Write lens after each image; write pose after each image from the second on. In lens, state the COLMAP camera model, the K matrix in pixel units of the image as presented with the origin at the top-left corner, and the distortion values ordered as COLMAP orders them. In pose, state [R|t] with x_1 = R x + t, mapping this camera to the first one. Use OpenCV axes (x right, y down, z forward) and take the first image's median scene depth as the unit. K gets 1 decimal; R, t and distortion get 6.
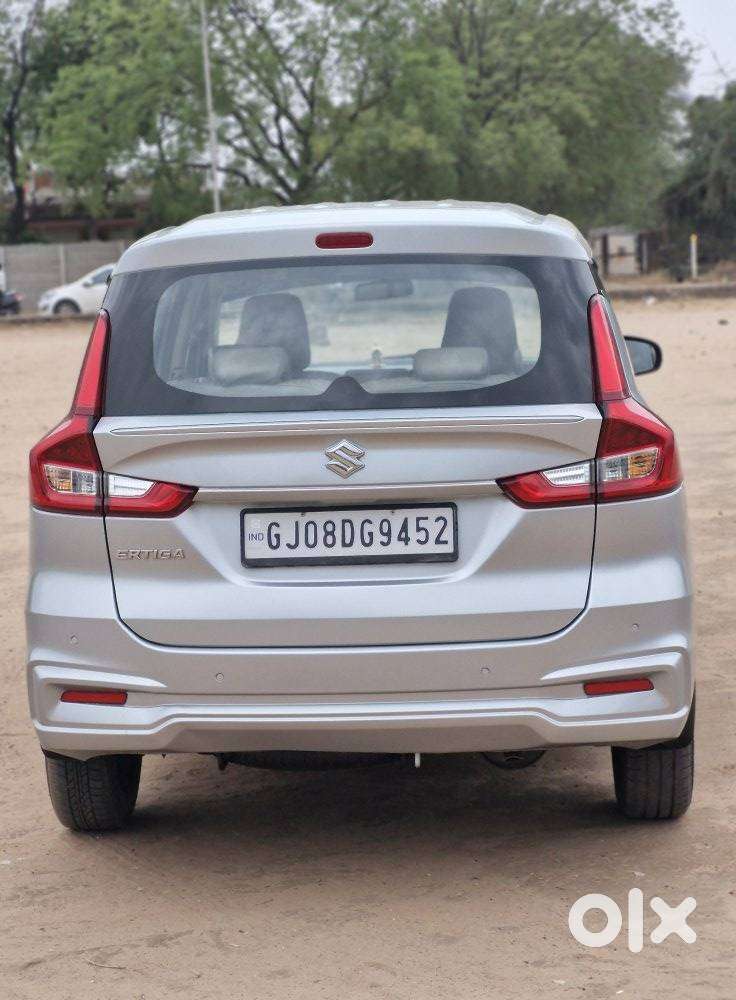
lens RADIAL K [[2235.1, 0, 293.0], [0, 2235.1, 437.5], [0, 0, 1]] dist [-0.111272, 2.172949]
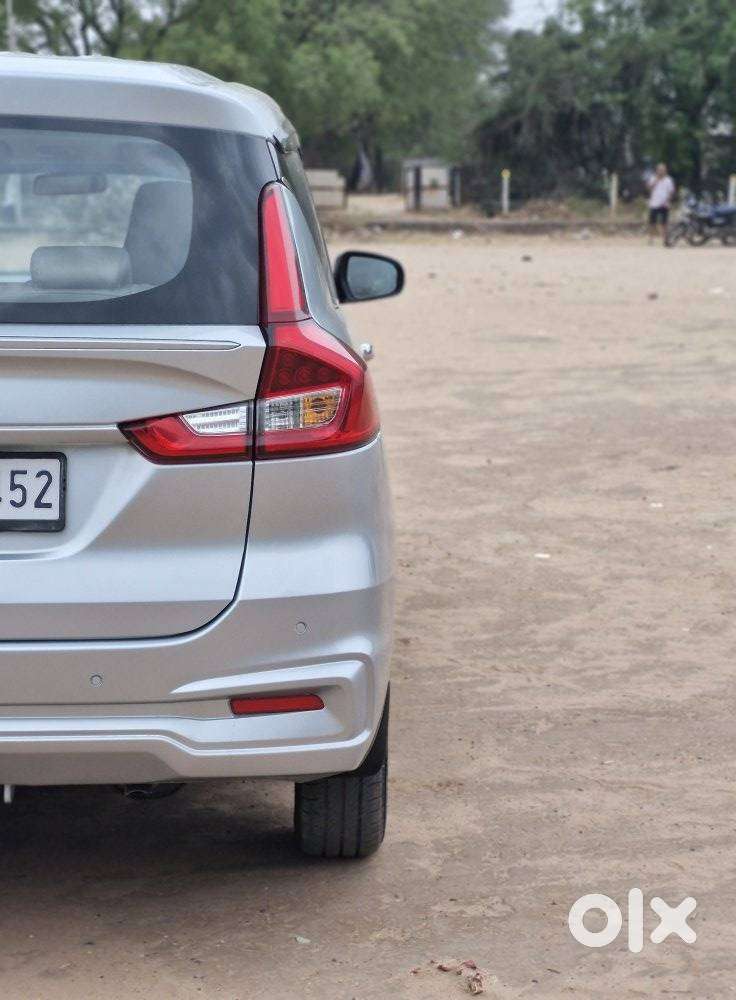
lens RADIAL K [[2235.1, 0, 293.0], [0, 2235.1, 437.5], [0, 0, 1]] dist [-0.111272, 2.172949]
pose [[0.995904, 0.035285, 0.083250, 0.076931], [-0.038002, 0.998788, 0.031275, -0.001638], [-0.082046, -0.034311, 0.996038, 0.227775]]
